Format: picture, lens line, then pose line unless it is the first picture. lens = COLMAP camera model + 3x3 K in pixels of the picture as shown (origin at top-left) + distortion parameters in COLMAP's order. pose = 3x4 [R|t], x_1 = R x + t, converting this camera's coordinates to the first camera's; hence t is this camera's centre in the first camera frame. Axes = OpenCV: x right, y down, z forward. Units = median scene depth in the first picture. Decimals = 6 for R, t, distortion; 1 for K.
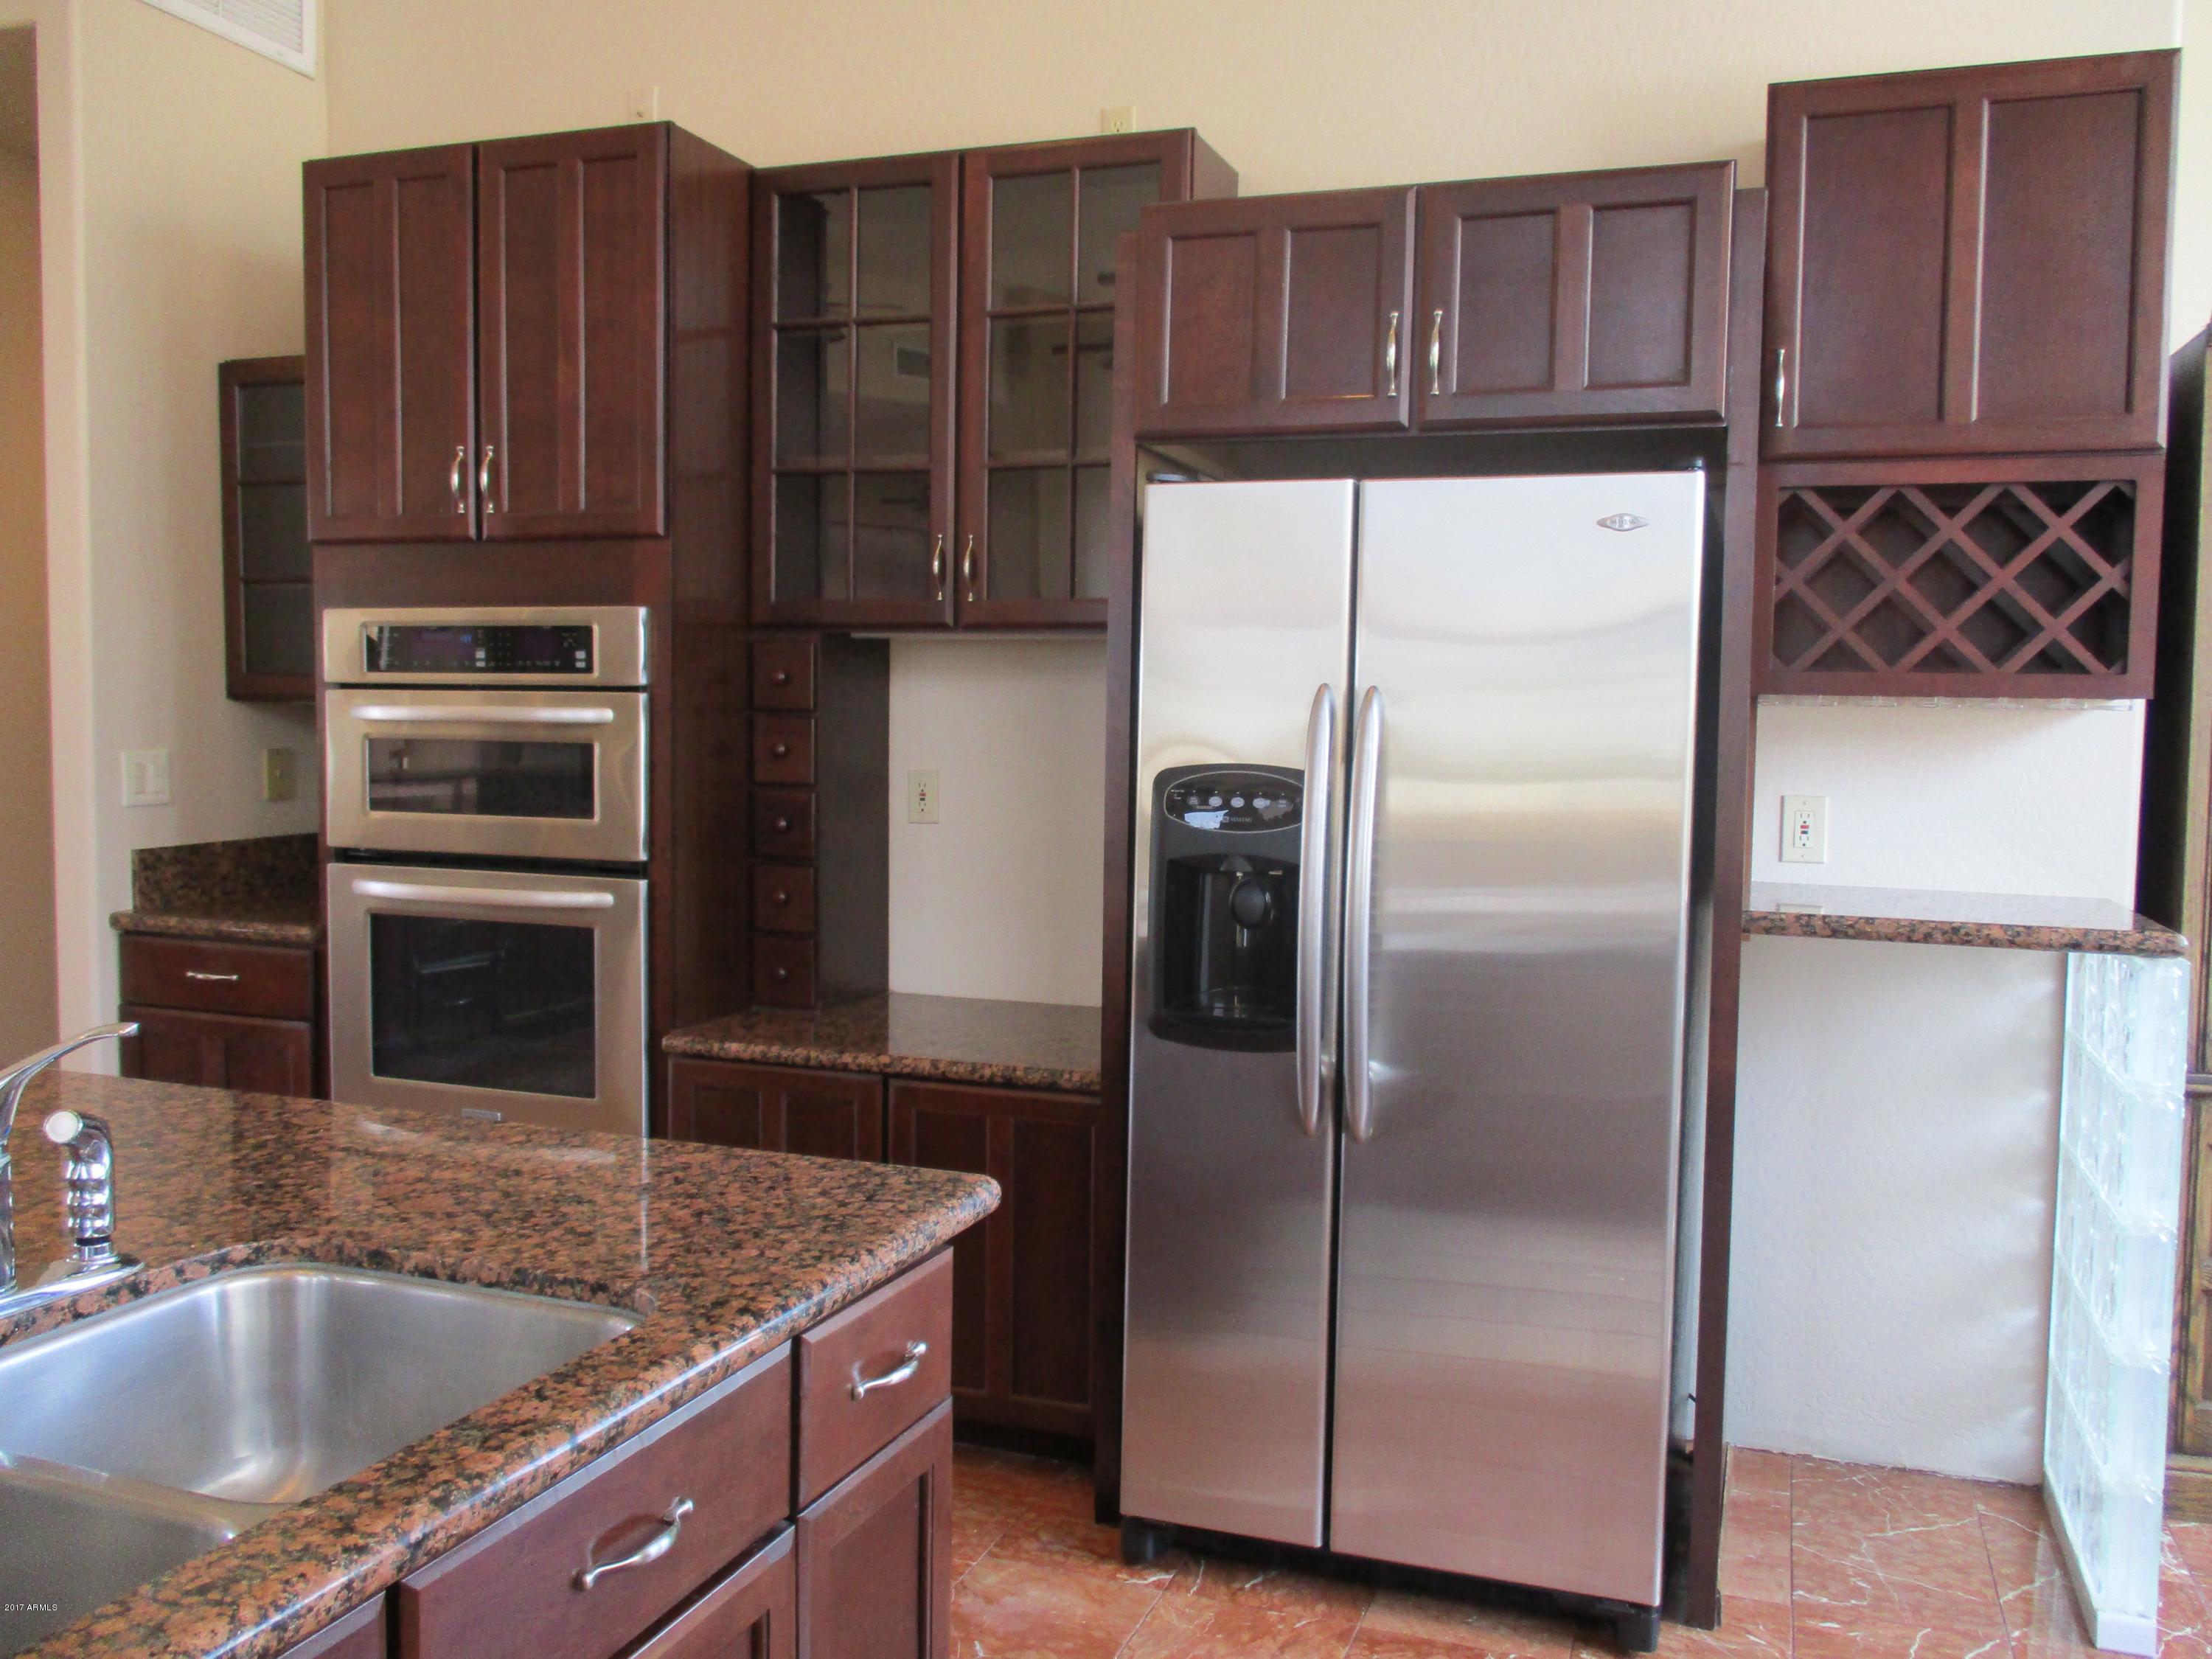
lens RADIAL K [[1840.4, 0, 1111.7], [0, 1840.4, 809.7], [0, 0, 1]] dist [-0.026788, 0.019270]
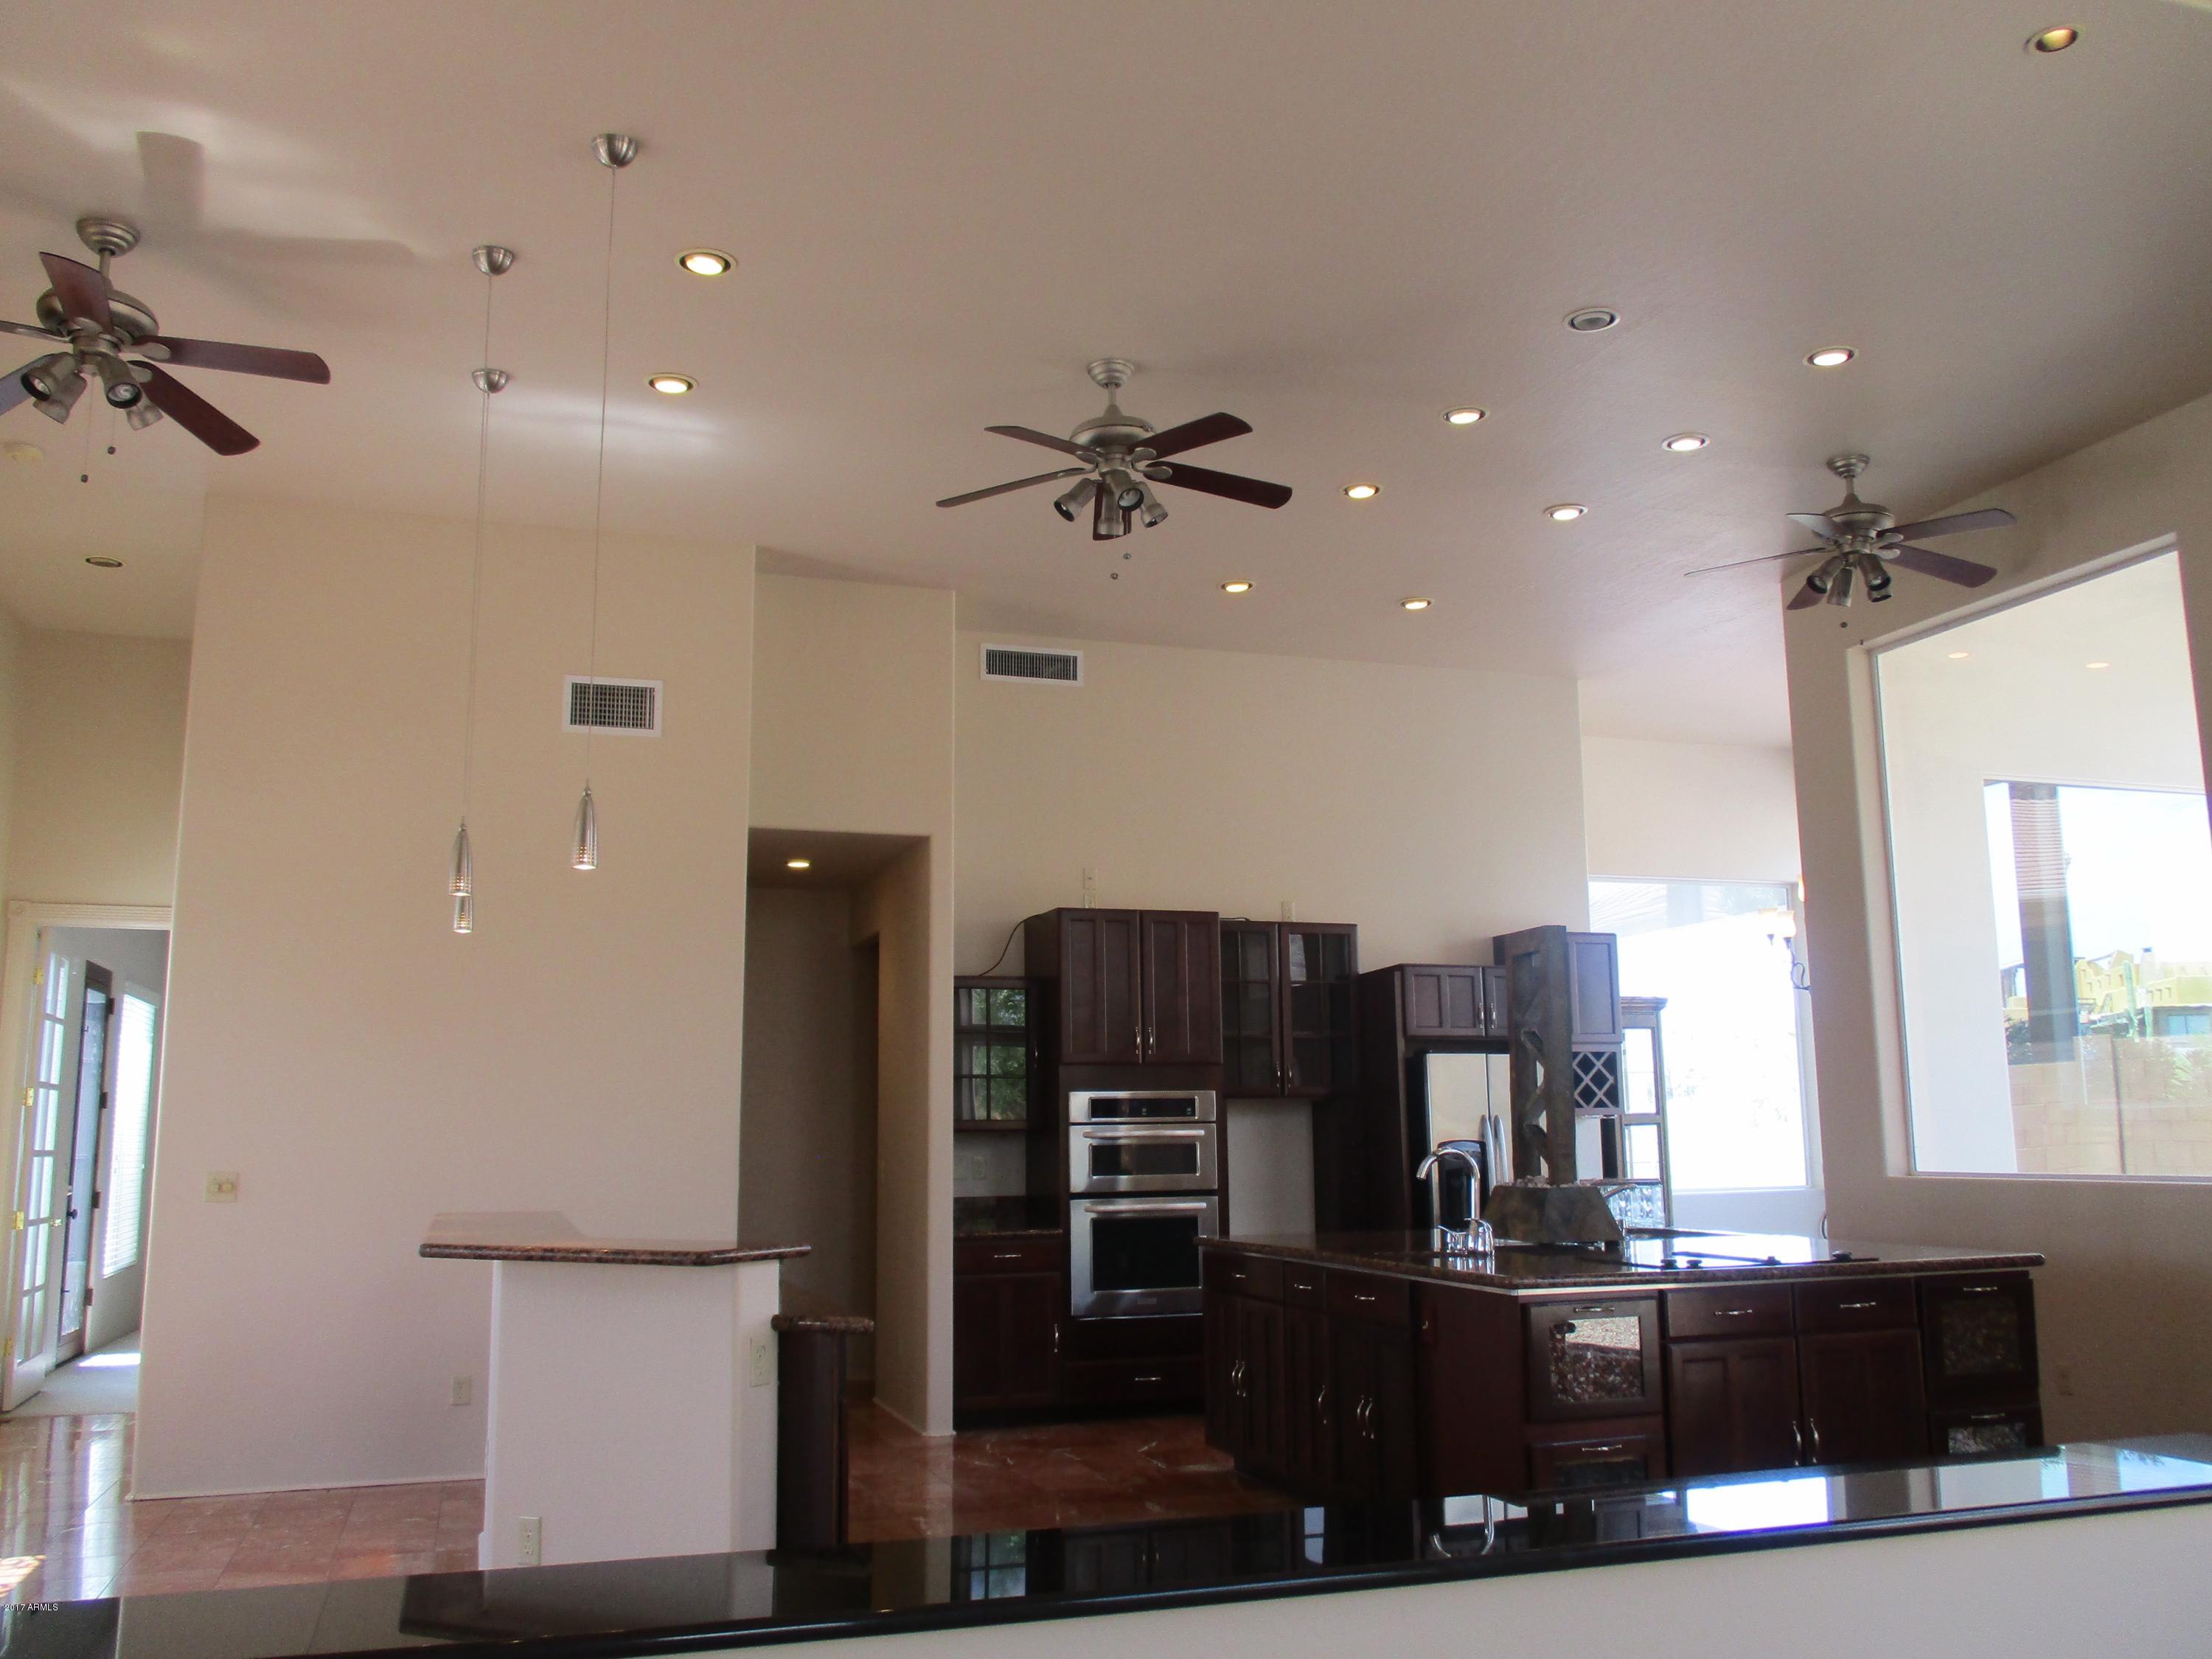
lens RADIAL K [[1840.4, 0, 1115.5], [0, 1840.4, 838.7], [0, 0, 1]] dist [-0.026788, 0.019270]
pose [[0.788253, 0.075044, 0.610759, -1.960727], [0.062080, 0.977774, -0.200260, 0.054580], [-0.612212, 0.195771, 0.766074, -0.983337]]
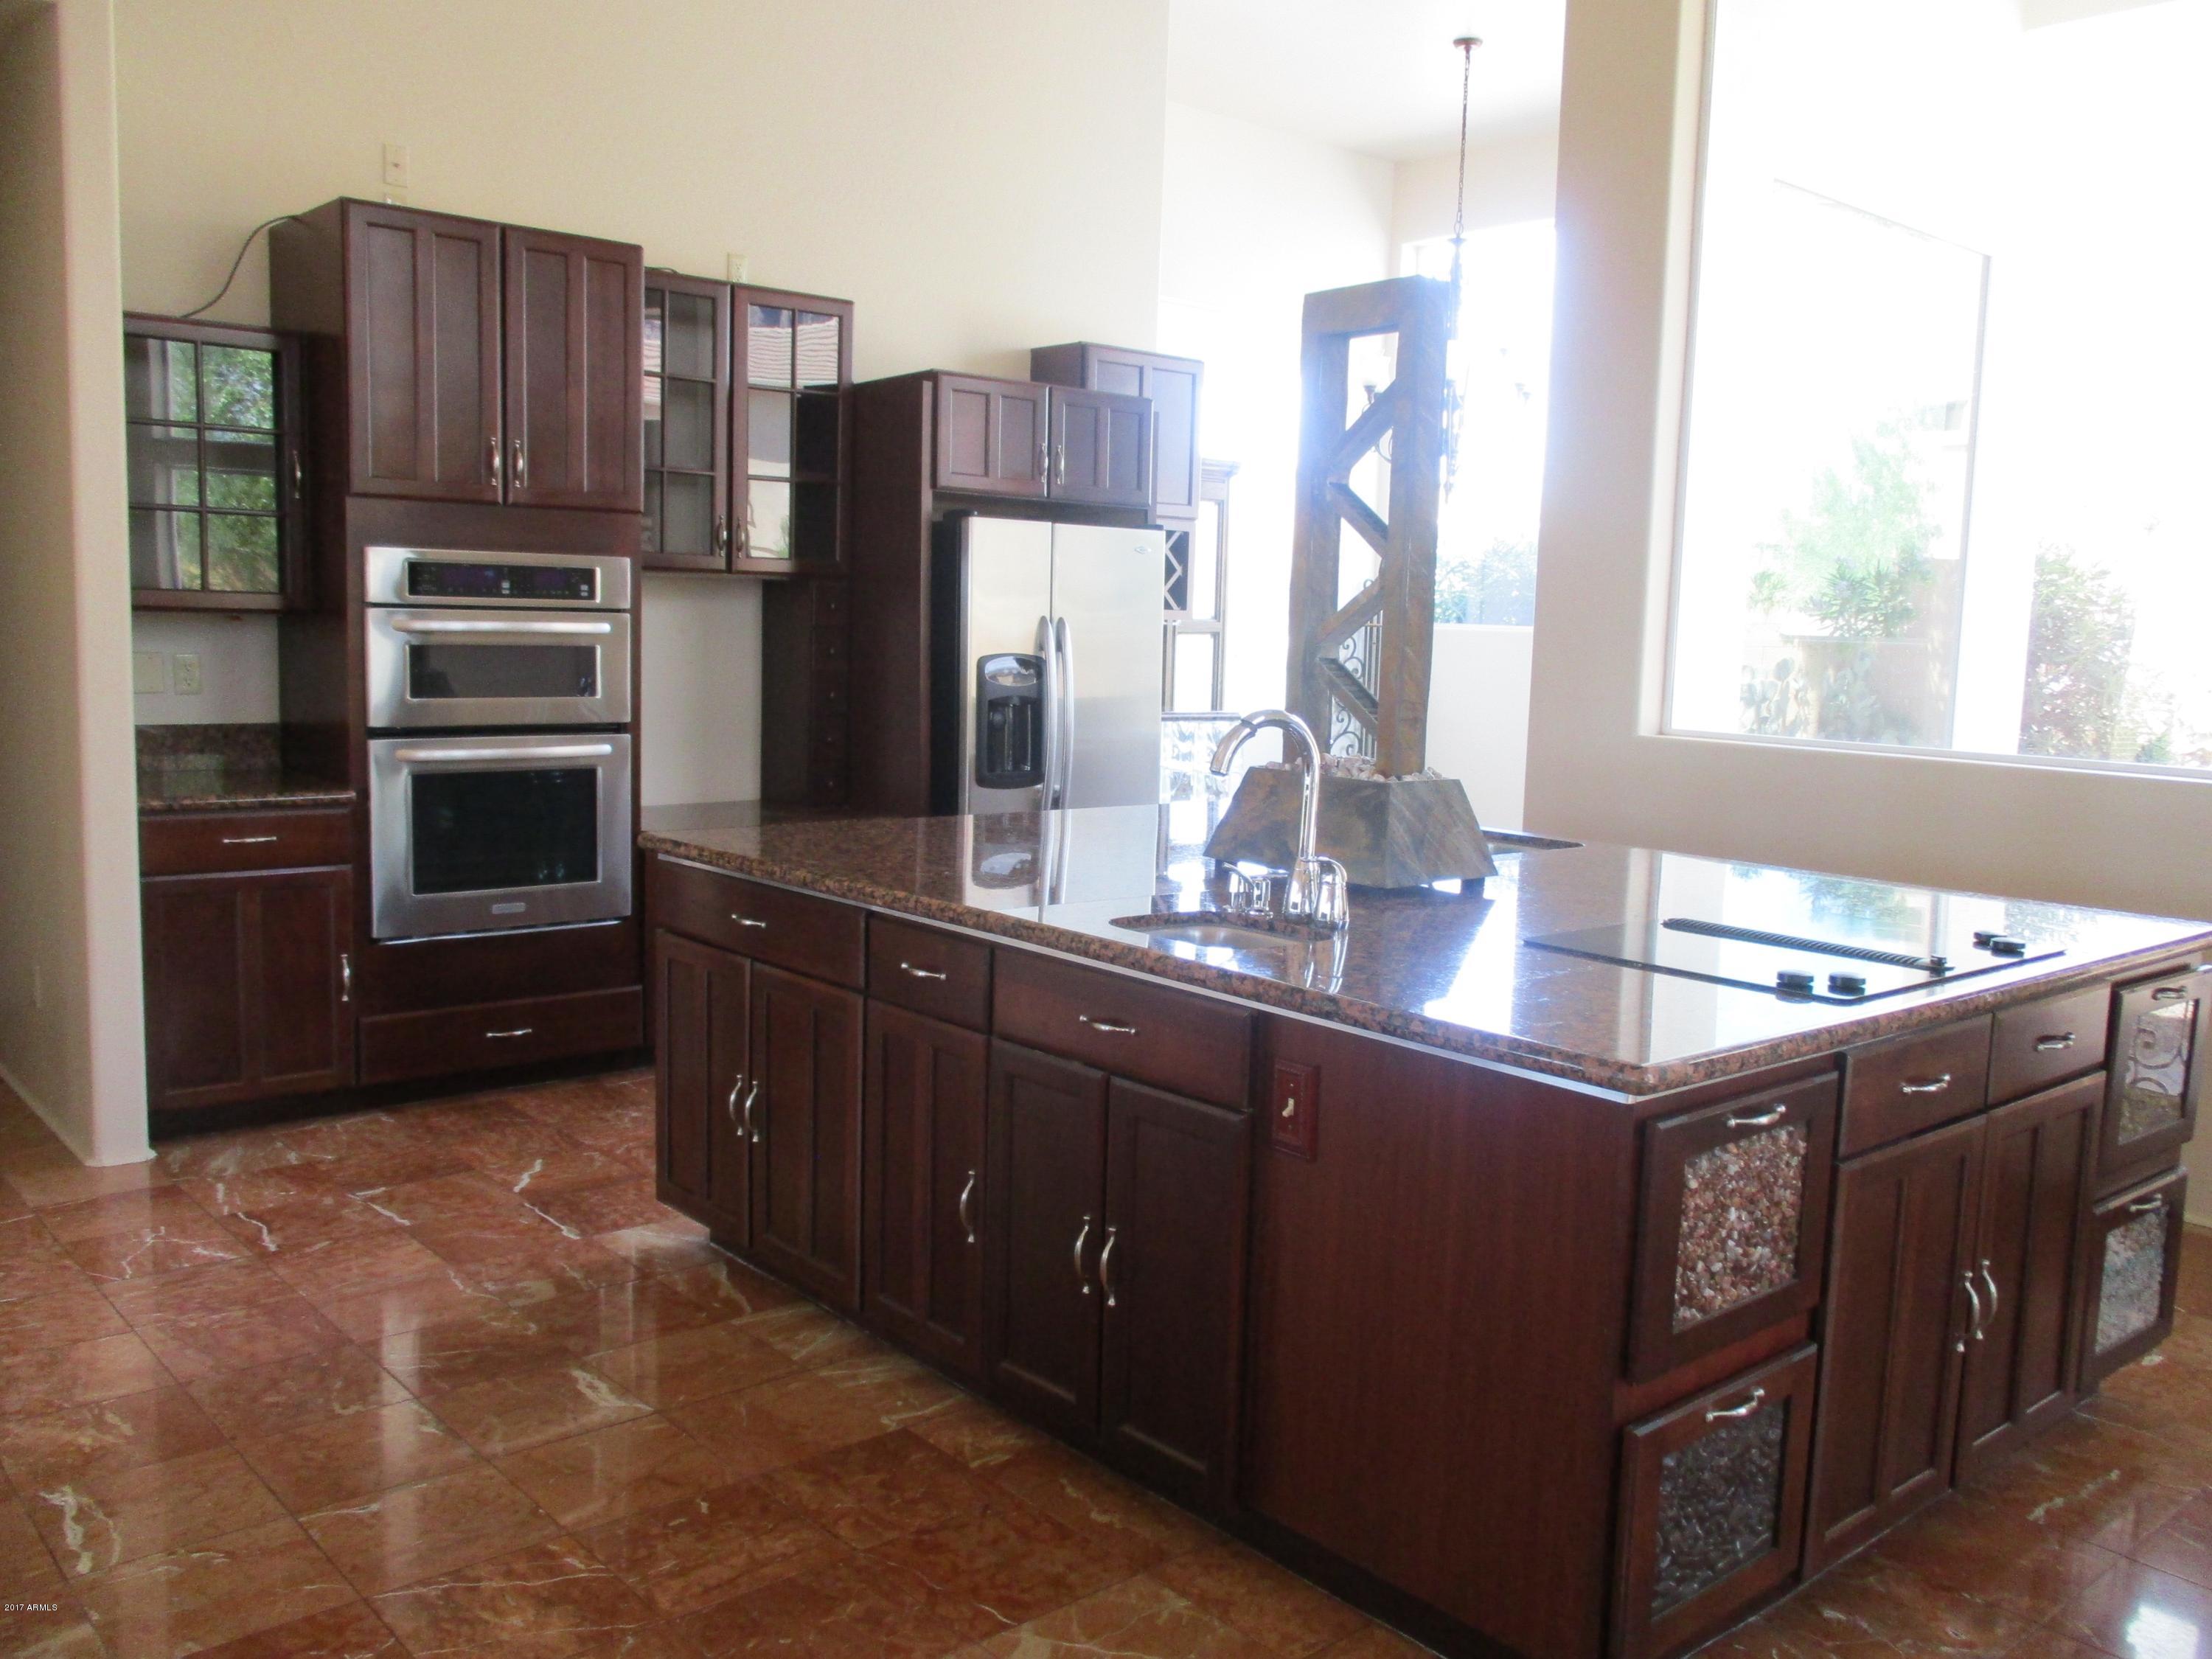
lens RADIAL K [[1840.4, 0, 1117.7], [0, 1840.4, 833.9], [0, 0, 1]] dist [-0.026788, 0.019270]
pose [[0.491451, -0.101458, 0.864975, -1.384357], [0.031215, 0.994605, 0.098928, -0.018310], [-0.870345, -0.021619, 0.491967, -0.124692]]
